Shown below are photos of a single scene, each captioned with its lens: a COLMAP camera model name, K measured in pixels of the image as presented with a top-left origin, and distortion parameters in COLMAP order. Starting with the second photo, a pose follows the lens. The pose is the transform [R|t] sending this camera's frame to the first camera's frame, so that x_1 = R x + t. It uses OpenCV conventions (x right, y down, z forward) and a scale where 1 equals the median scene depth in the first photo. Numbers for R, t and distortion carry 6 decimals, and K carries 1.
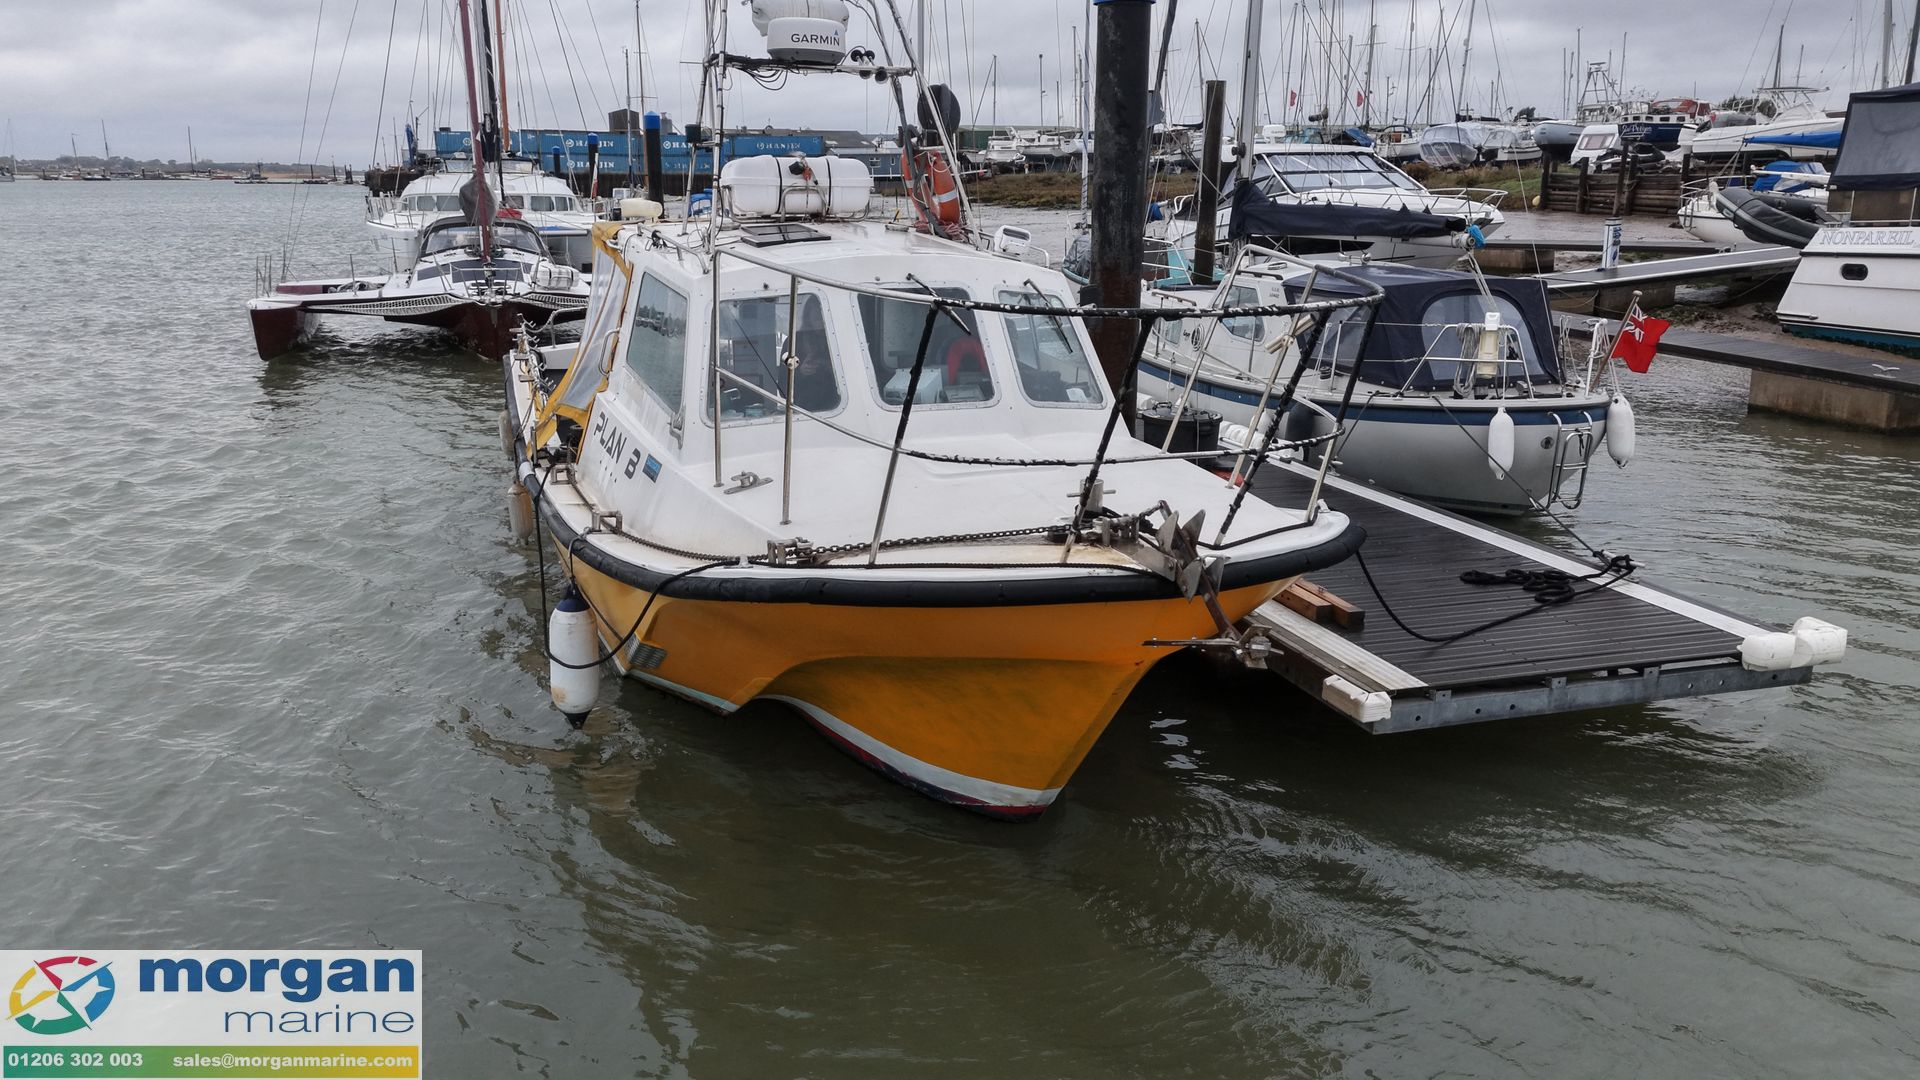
lens RADIAL K [[1407.0, 0, 961.2], [0, 1407.0, 543.6], [0, 0, 1]] dist [0.050606, -0.049808]
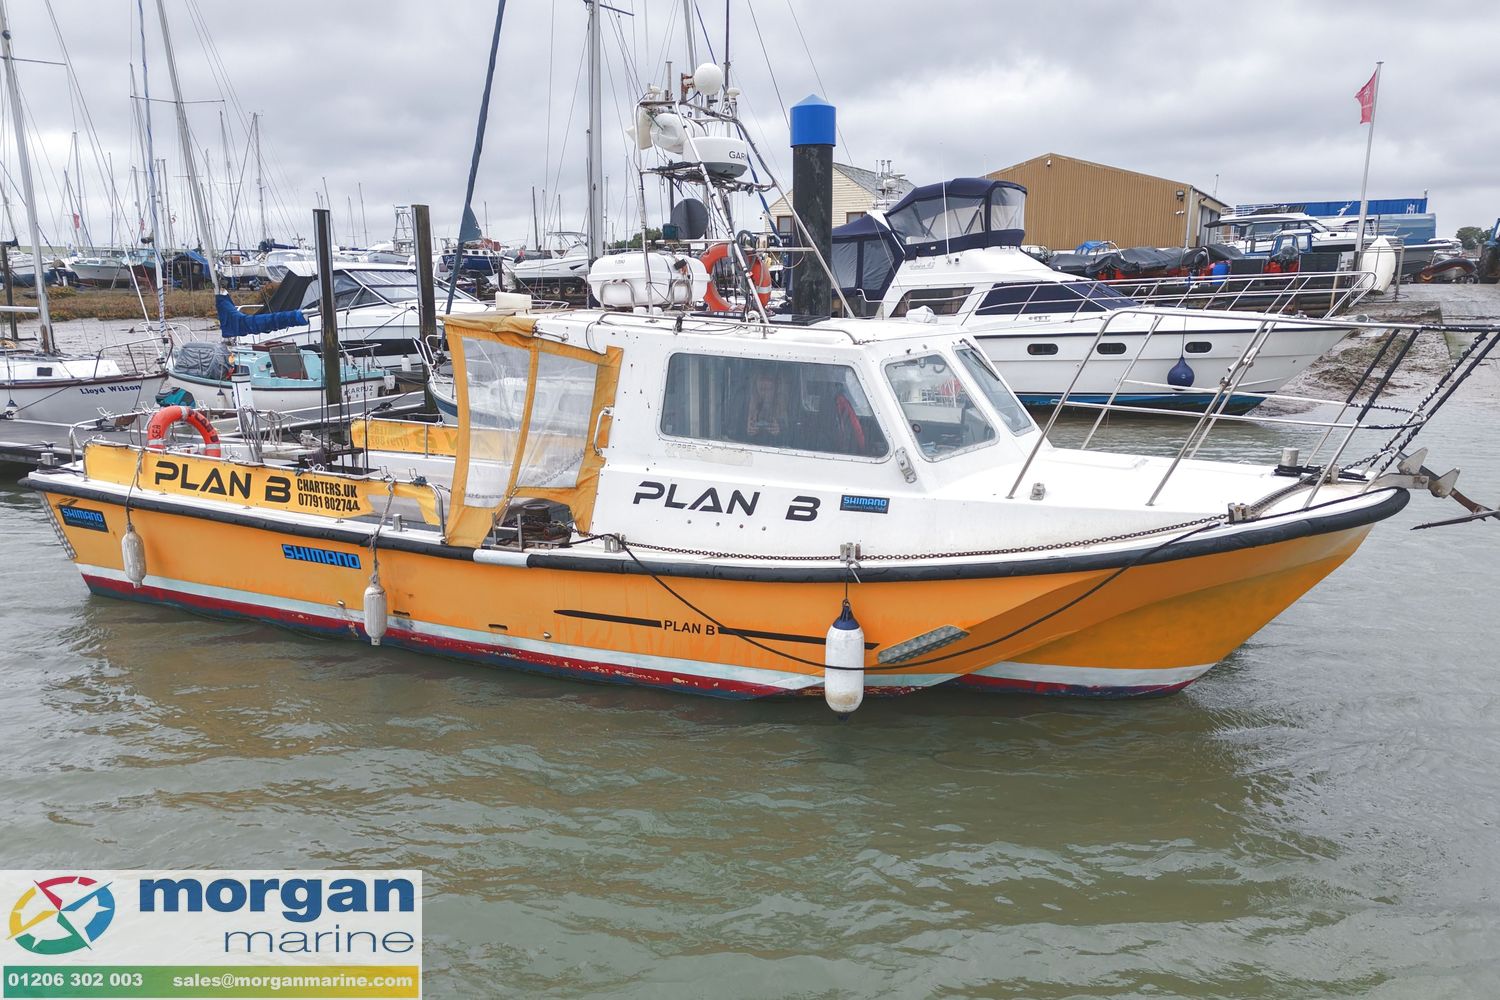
lens RADIAL K [[1161.6, 0, 783.3], [0, 1161.6, 599.0], [0, 0, 1]] dist [0.053144, -0.011708]
pose [[0.721067, -0.175364, 0.670306, -0.601188], [0.176445, 0.982020, 0.067107, -0.033006], [-0.670023, 0.069883, 0.739044, 0.191098]]
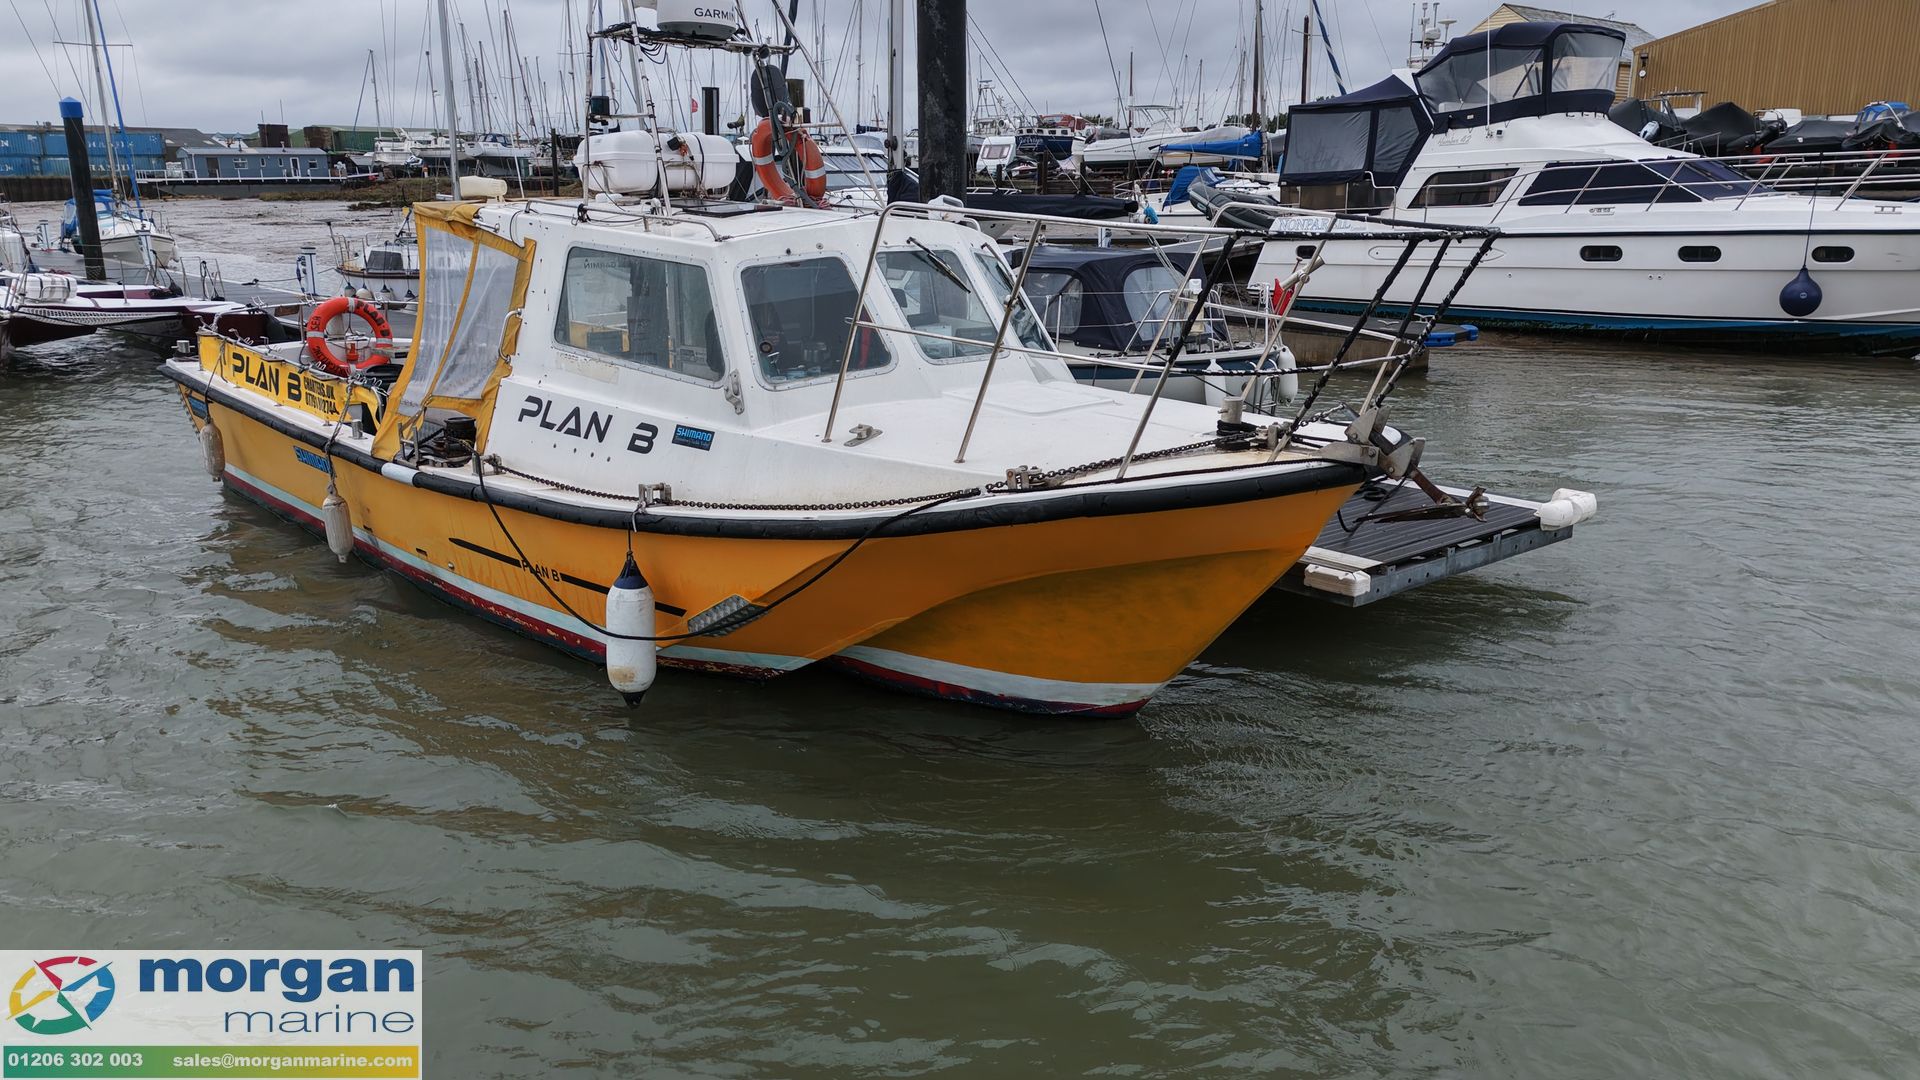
lens RADIAL K [[1407.0, 0, 976.9], [0, 1407.0, 535.3], [0, 0, 1]] dist [0.050606, -0.049808]
pose [[0.914577, -0.099182, 0.392061, -0.269873], [0.103163, 0.994604, 0.010959, 0.015649], [-0.391033, 0.030423, 0.919874, 0.006668]]
